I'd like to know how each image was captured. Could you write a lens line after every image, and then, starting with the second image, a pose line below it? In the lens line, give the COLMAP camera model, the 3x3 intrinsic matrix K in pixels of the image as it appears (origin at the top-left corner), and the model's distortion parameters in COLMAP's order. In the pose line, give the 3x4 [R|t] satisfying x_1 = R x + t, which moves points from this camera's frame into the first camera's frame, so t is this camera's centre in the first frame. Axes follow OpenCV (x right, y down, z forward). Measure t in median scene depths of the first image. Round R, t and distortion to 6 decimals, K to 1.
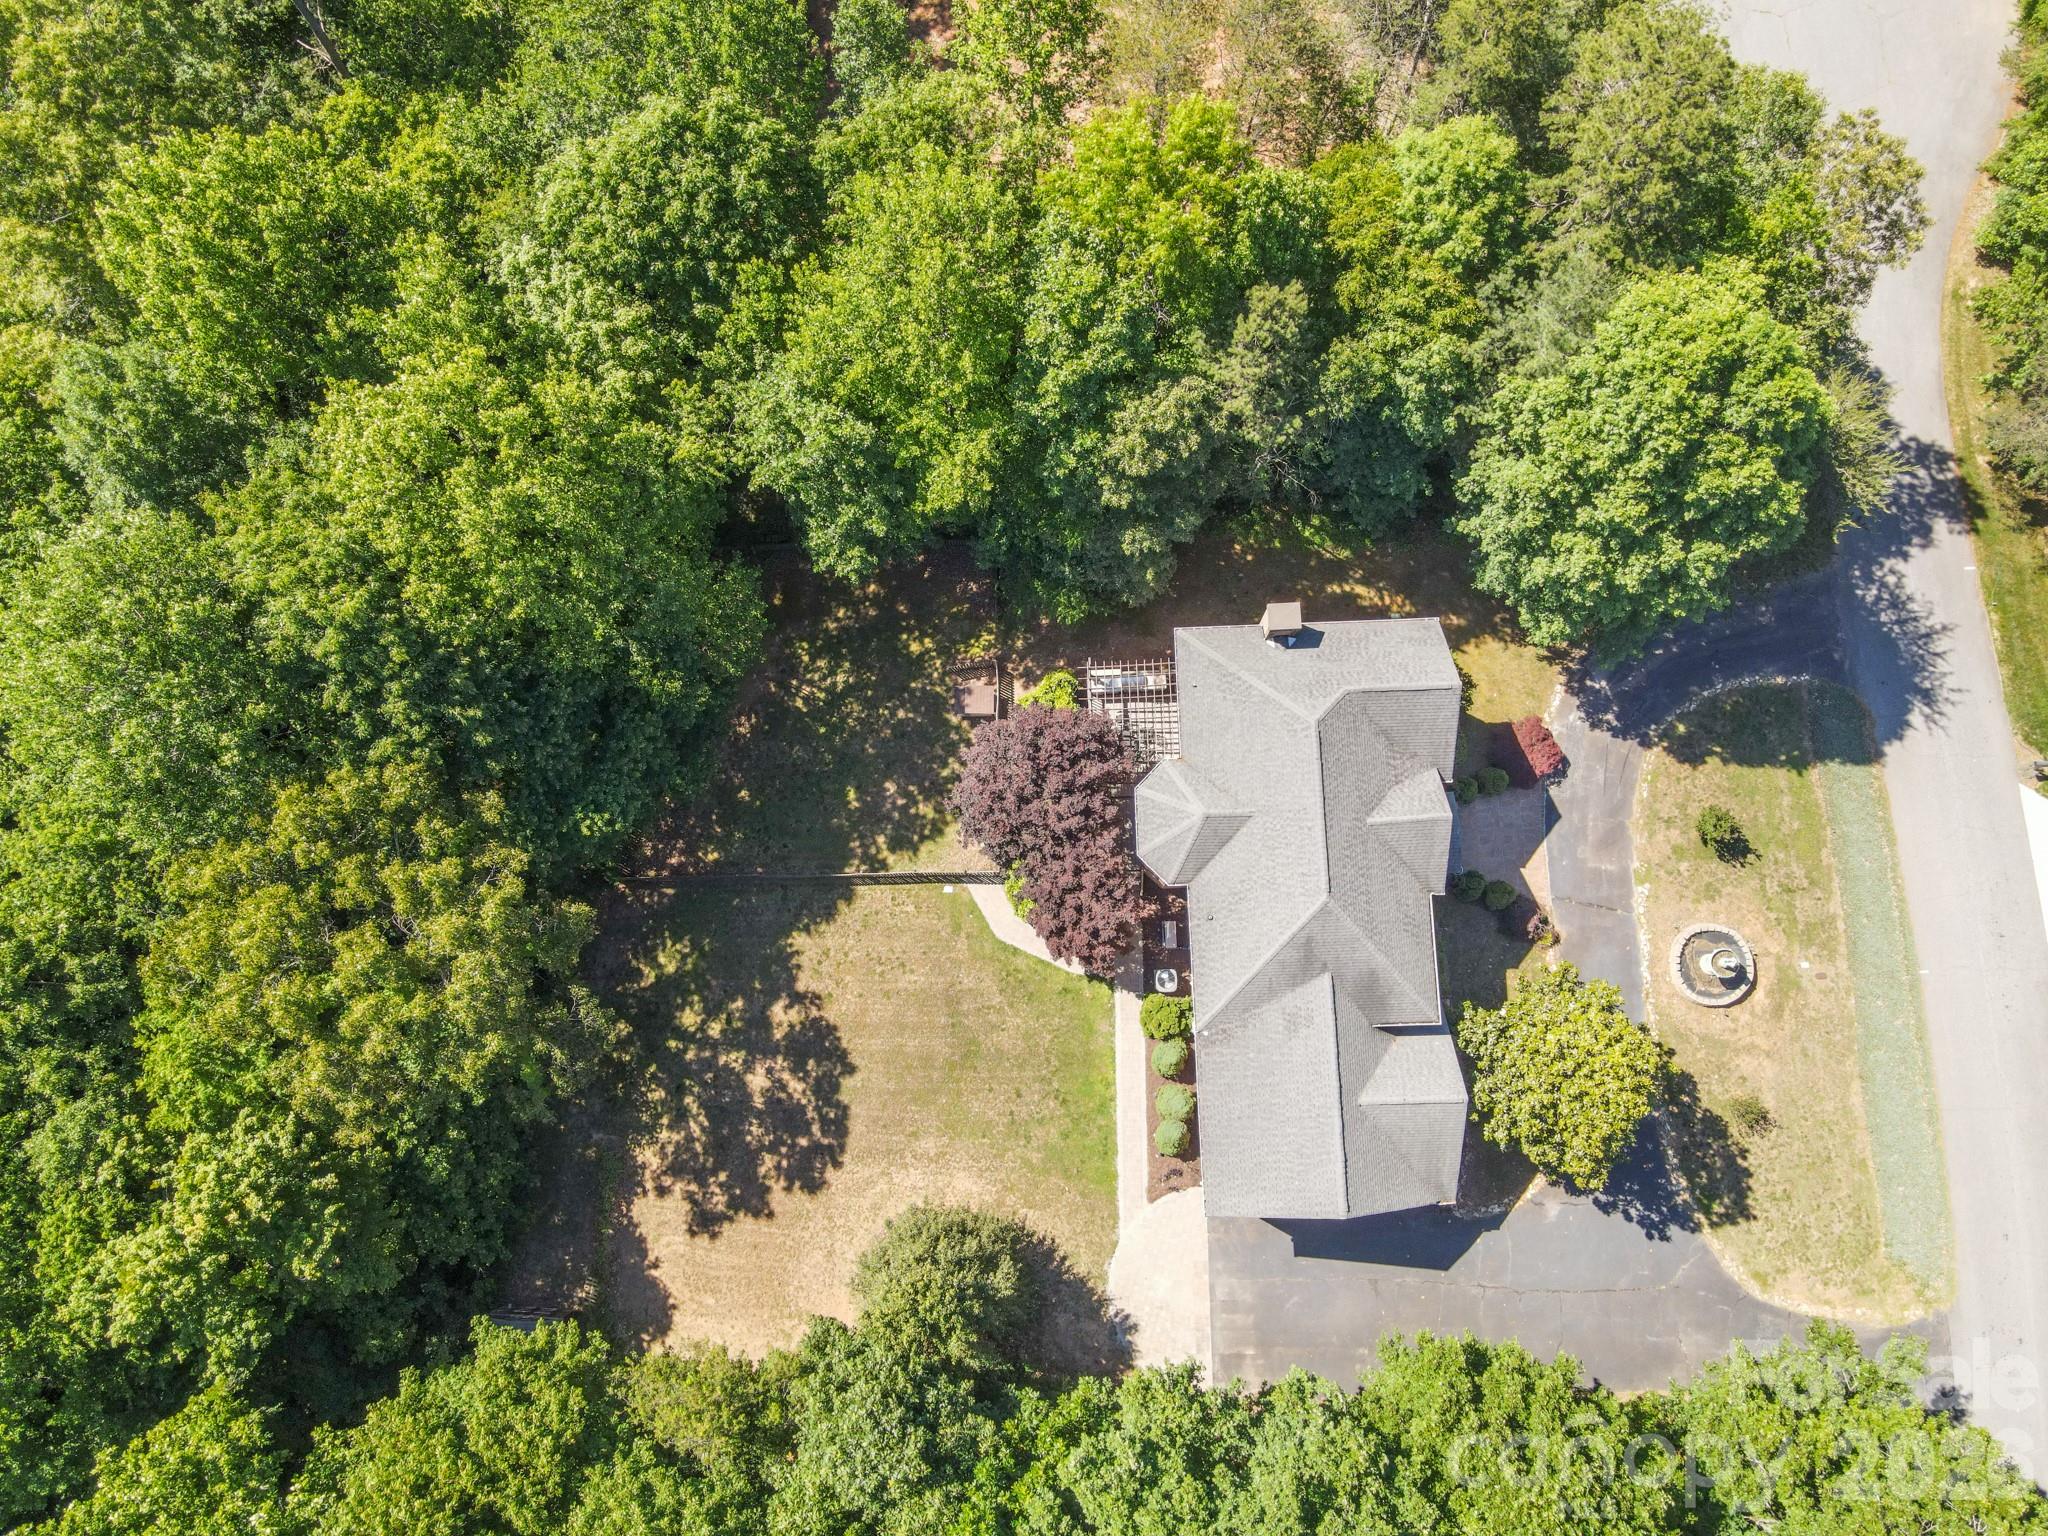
lens RADIAL K [[1514.1, 0, 1024.0], [0, 1514.1, 768.0], [0, 0, 1]] dist [0.017522, 0.005529]
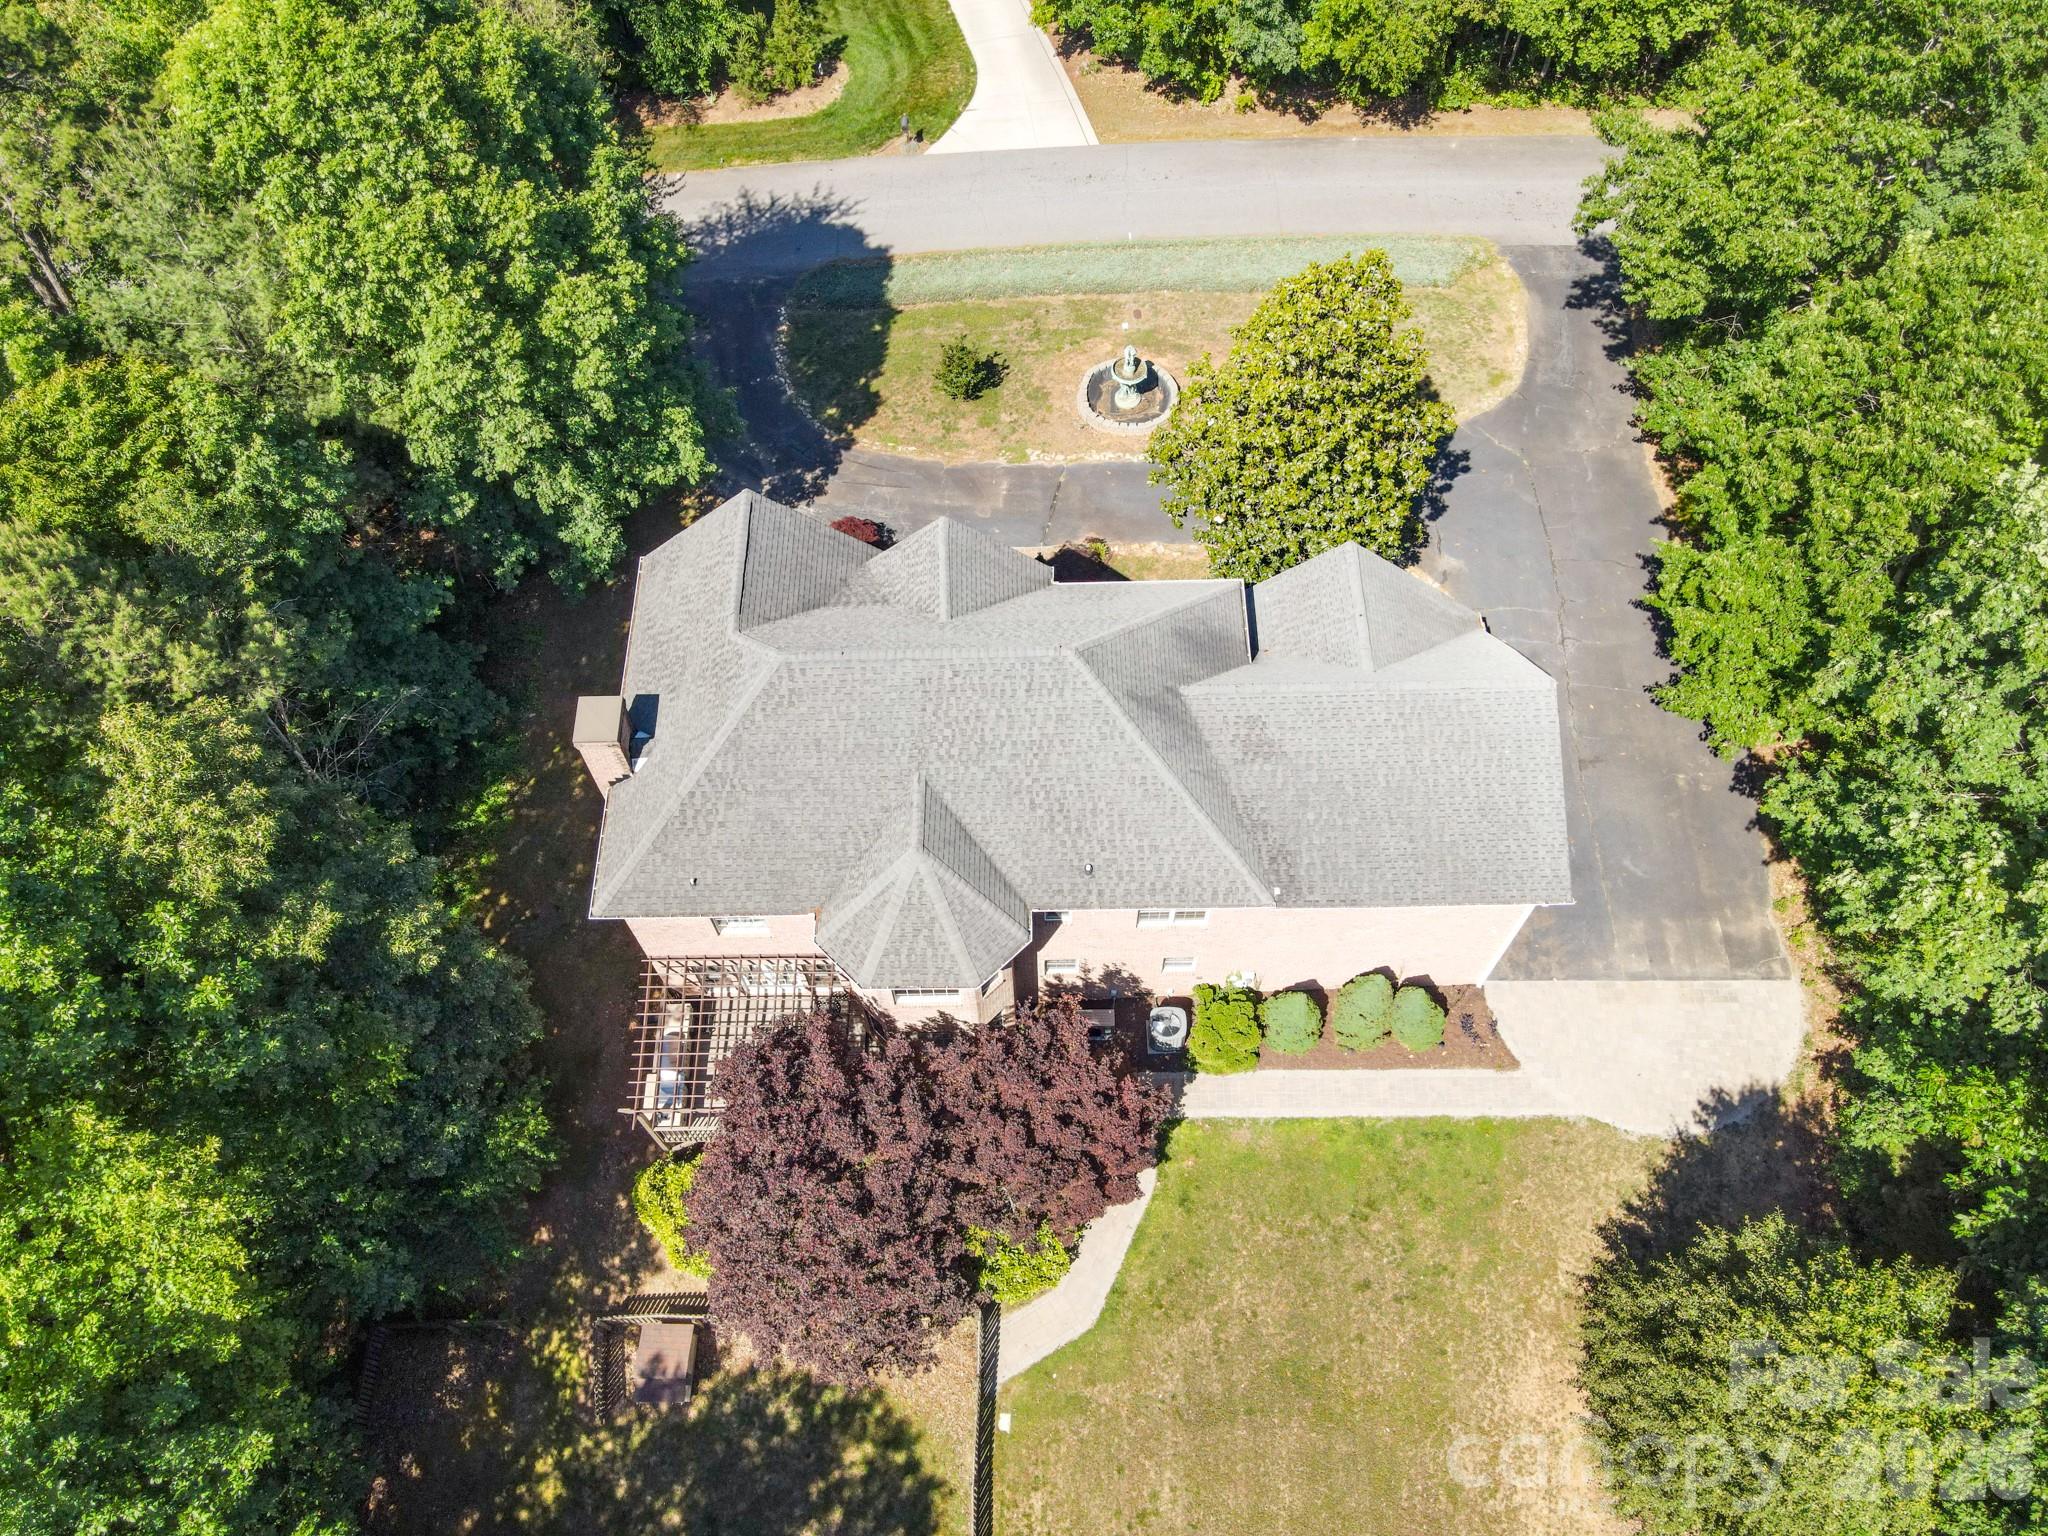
lens RADIAL K [[1579.3, 0, 1023.4], [0, 1579.3, 682.8], [0, 0, 1]] dist [0.001782, -0.007439]
pose [[0.027298, -0.853346, 0.520630, -0.123310], [0.990213, 0.094395, 0.102800, 0.001790], [-0.136868, 0.512729, 0.847571, 0.381244]]
